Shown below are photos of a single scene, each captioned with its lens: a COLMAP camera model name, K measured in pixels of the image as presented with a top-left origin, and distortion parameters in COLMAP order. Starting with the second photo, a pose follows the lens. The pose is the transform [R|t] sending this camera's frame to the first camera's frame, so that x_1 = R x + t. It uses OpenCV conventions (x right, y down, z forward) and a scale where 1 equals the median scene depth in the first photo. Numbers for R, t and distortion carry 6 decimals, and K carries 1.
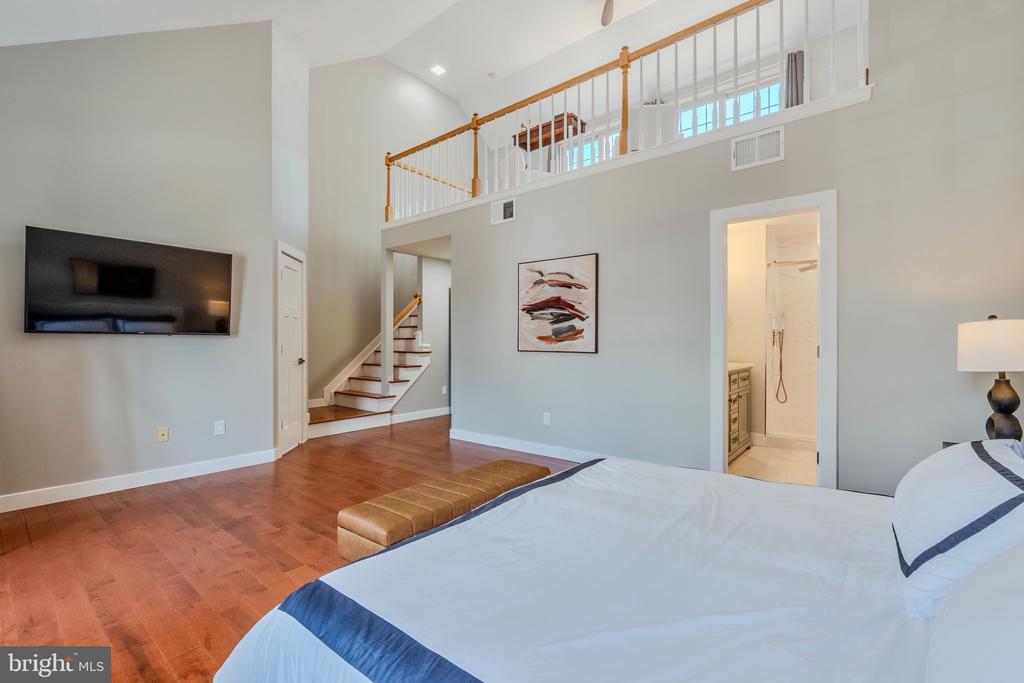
lens RADIAL K [[454.5, 0, 513.4], [0, 454.5, 343.9], [0, 0, 1]] dist [0.003926, 0.000339]
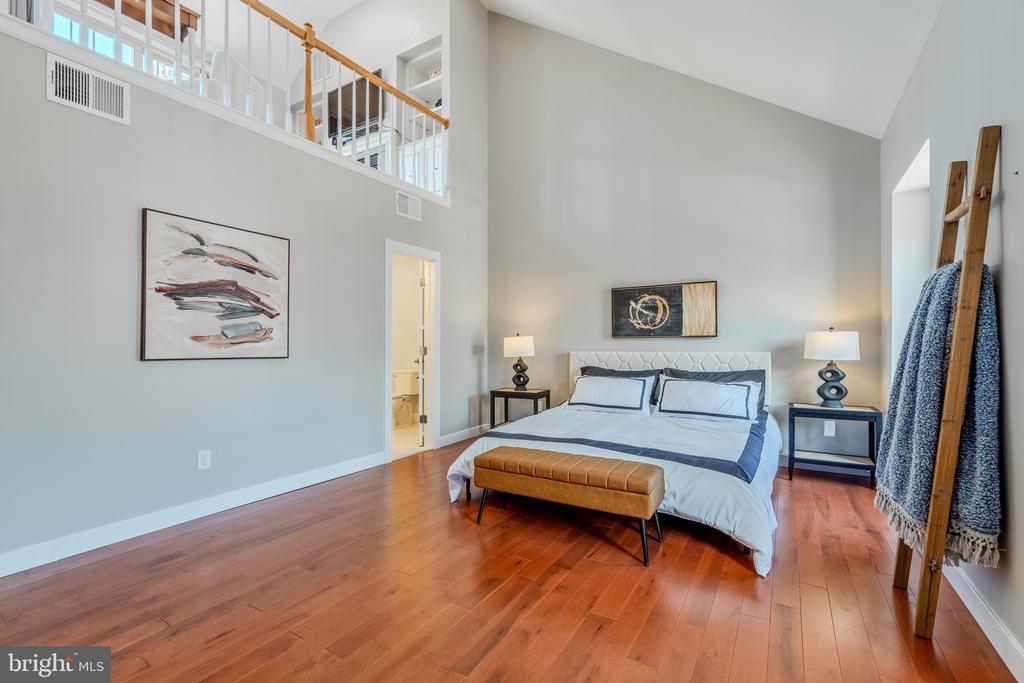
lens RADIAL K [[454.5, 0, 516.9], [0, 454.5, 340.9], [0, 0, 1]] dist [0.003926, 0.000339]
pose [[-0.138136, 0.005105, 0.990400, -0.685046], [-0.001372, 0.999985, -0.005345, -0.007166], [-0.990412, -0.002097, -0.138127, 0.671463]]
